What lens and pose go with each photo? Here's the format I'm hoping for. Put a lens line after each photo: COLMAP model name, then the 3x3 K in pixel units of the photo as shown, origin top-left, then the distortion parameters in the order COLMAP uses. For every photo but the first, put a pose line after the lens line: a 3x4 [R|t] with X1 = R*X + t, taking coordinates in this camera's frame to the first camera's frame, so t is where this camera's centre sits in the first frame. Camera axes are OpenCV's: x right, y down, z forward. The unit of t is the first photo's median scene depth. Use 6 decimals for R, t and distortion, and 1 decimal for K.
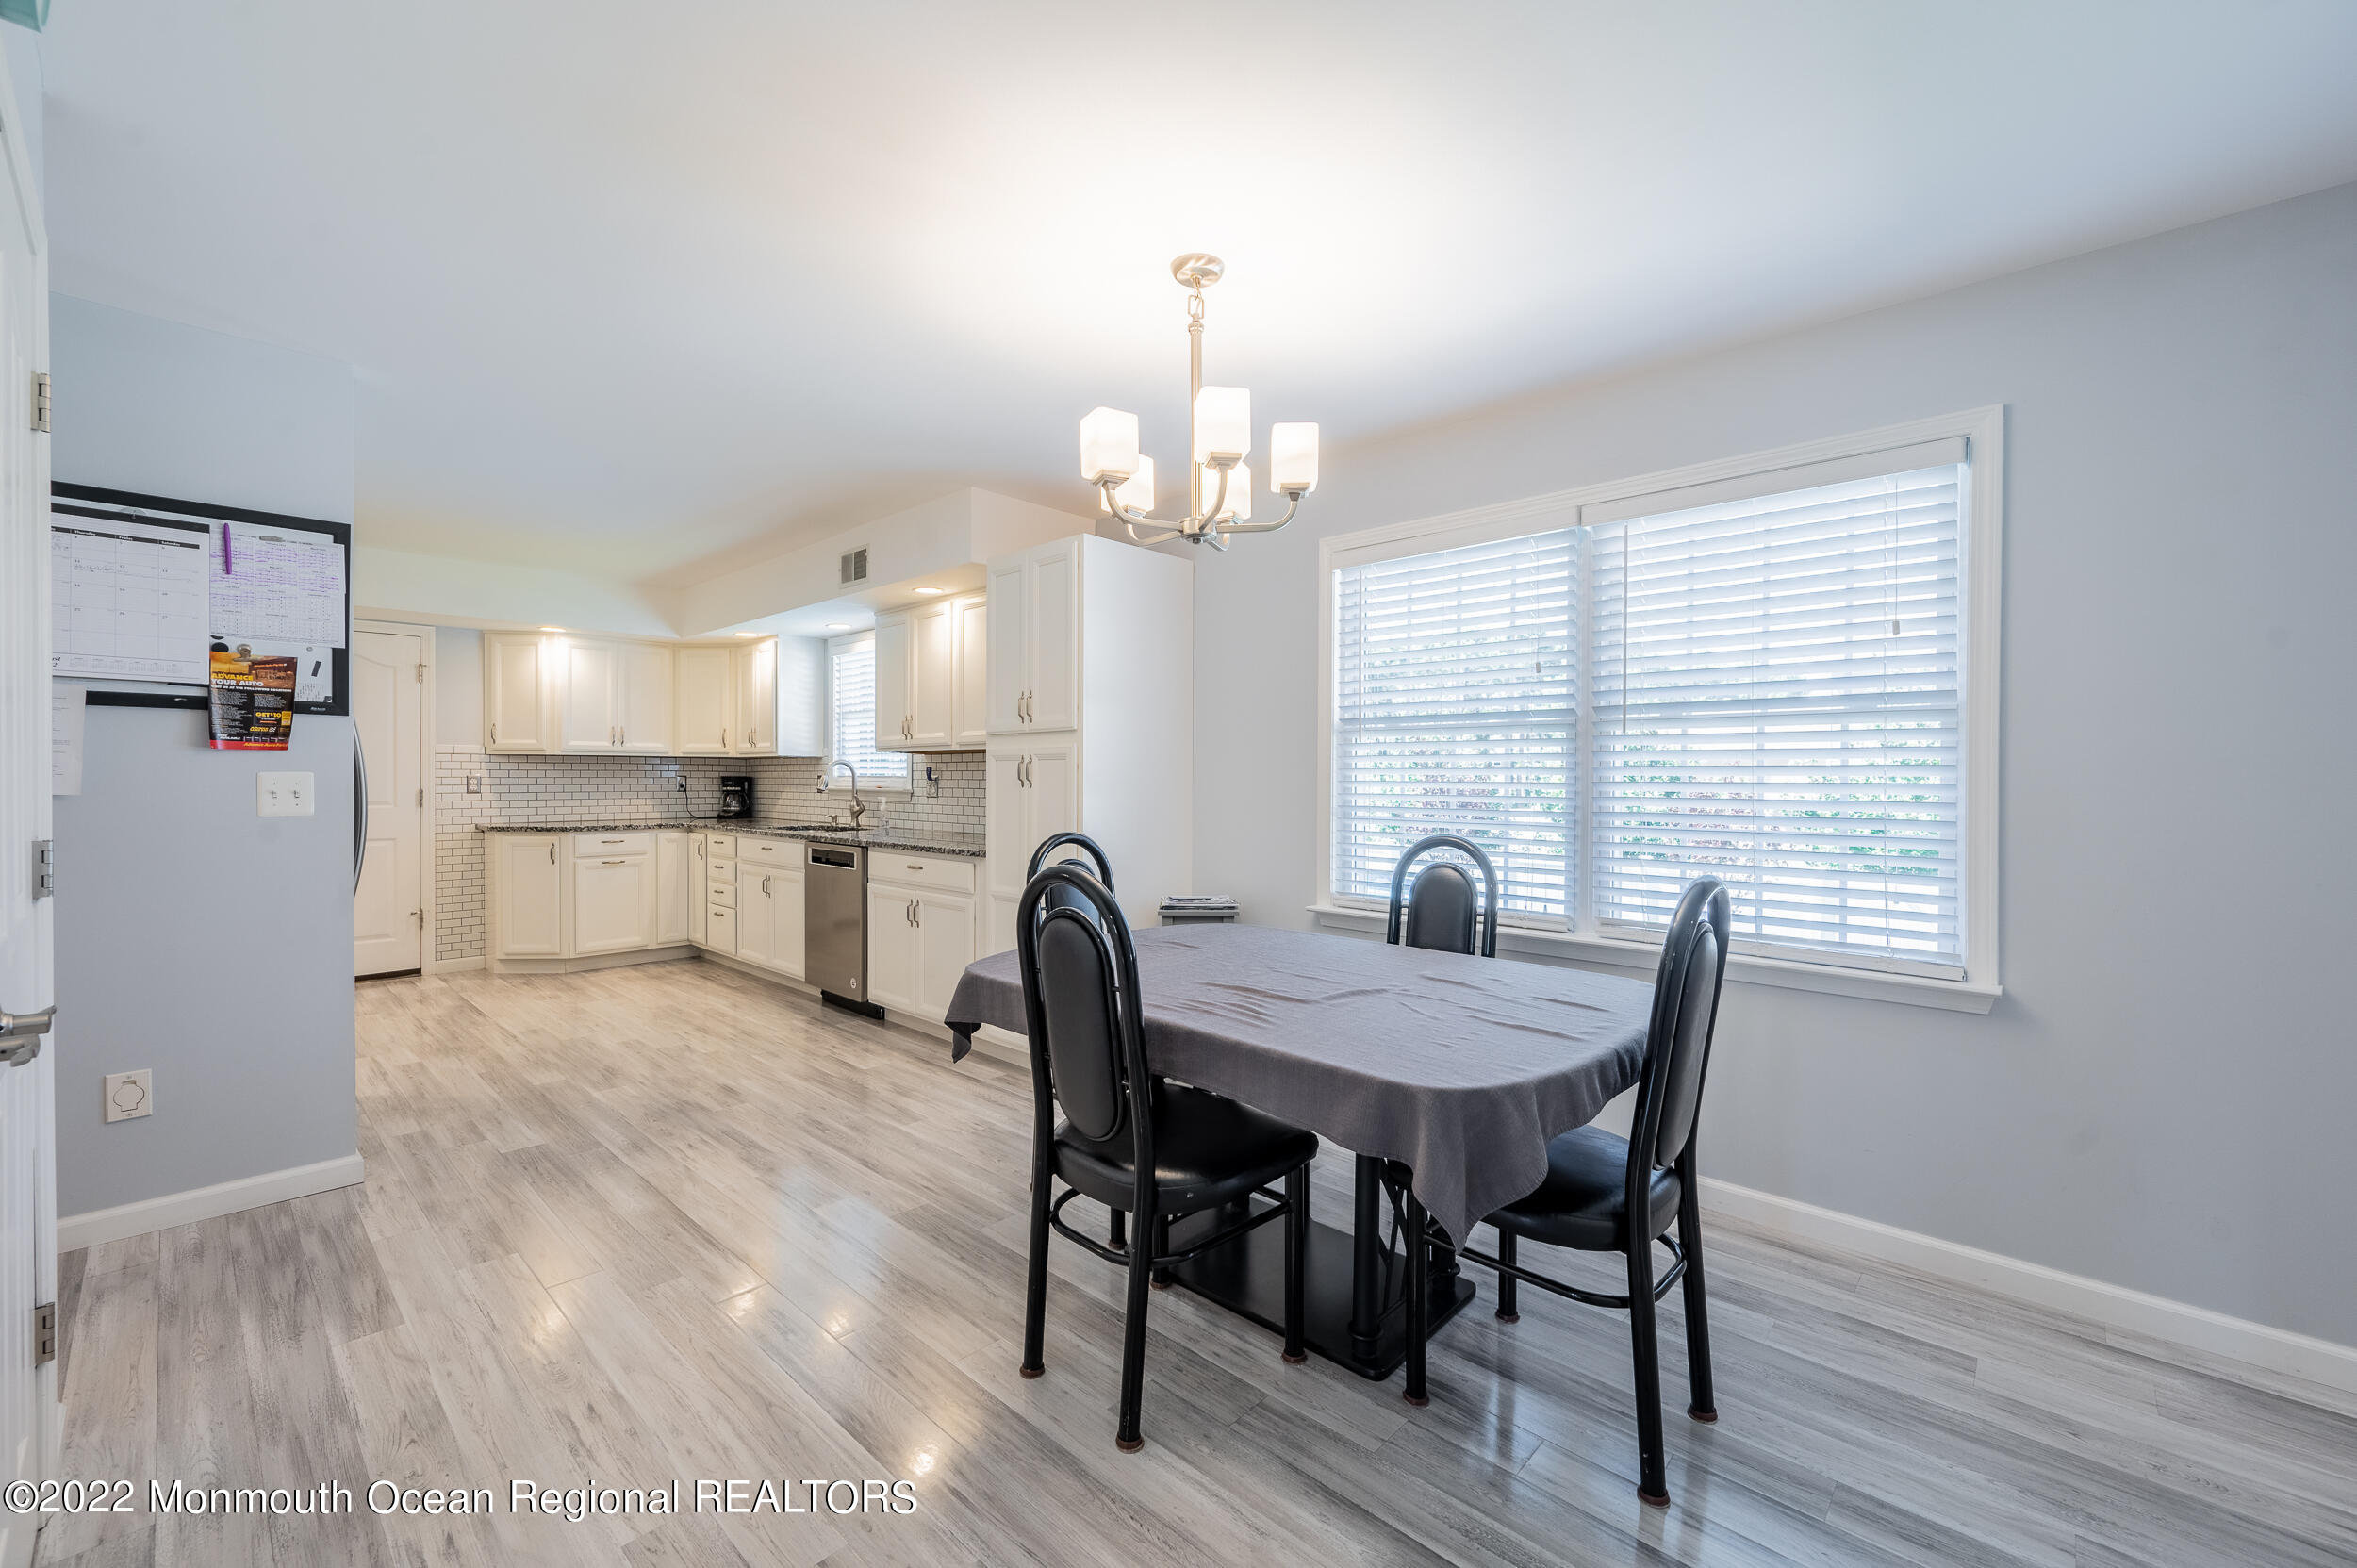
lens RADIAL K [[943.5, 0, 1172.3], [0, 943.5, 788.5], [0, 0, 1]] dist [-0.002205, -0.000097]
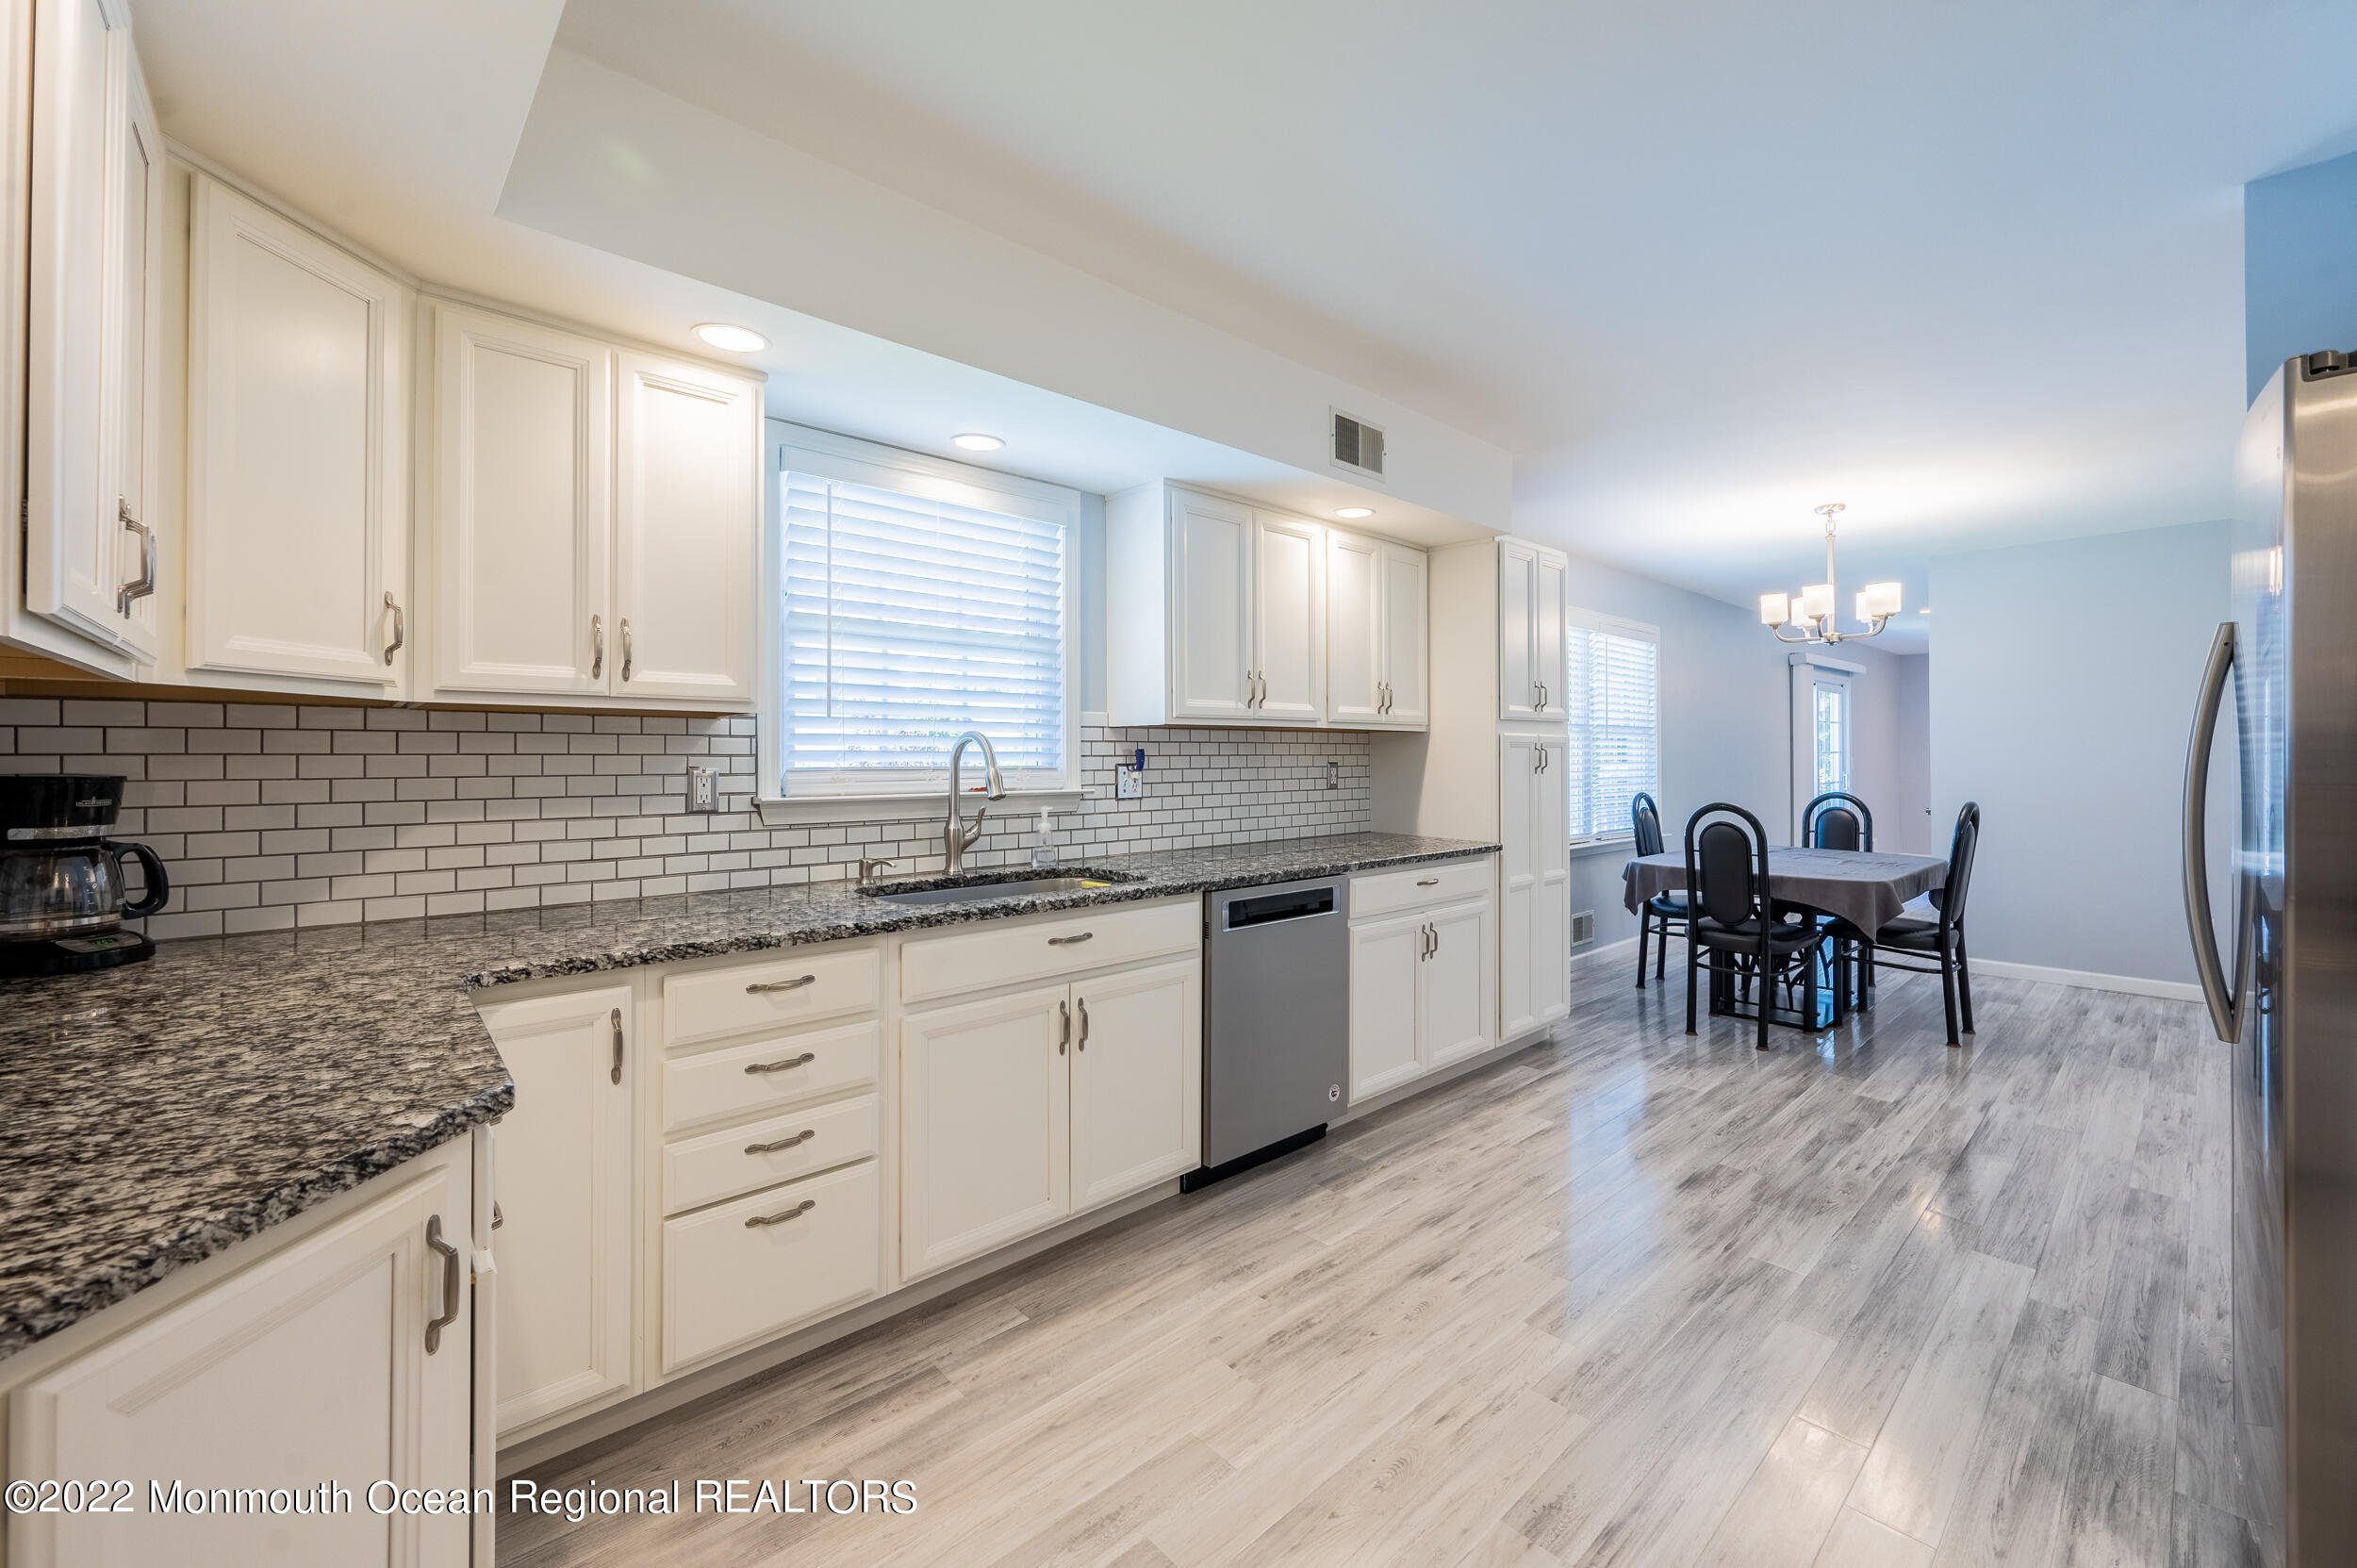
lens RADIAL K [[943.5, 0, 1215.8], [0, 943.5, 748.4], [0, 0, 1]] dist [-0.002205, -0.000097]
pose [[0.062947, 0.009004, 0.997976, -1.343904], [0.013586, 0.999859, -0.009878, -0.026186], [-0.997924, 0.014180, 0.062816, 1.427880]]
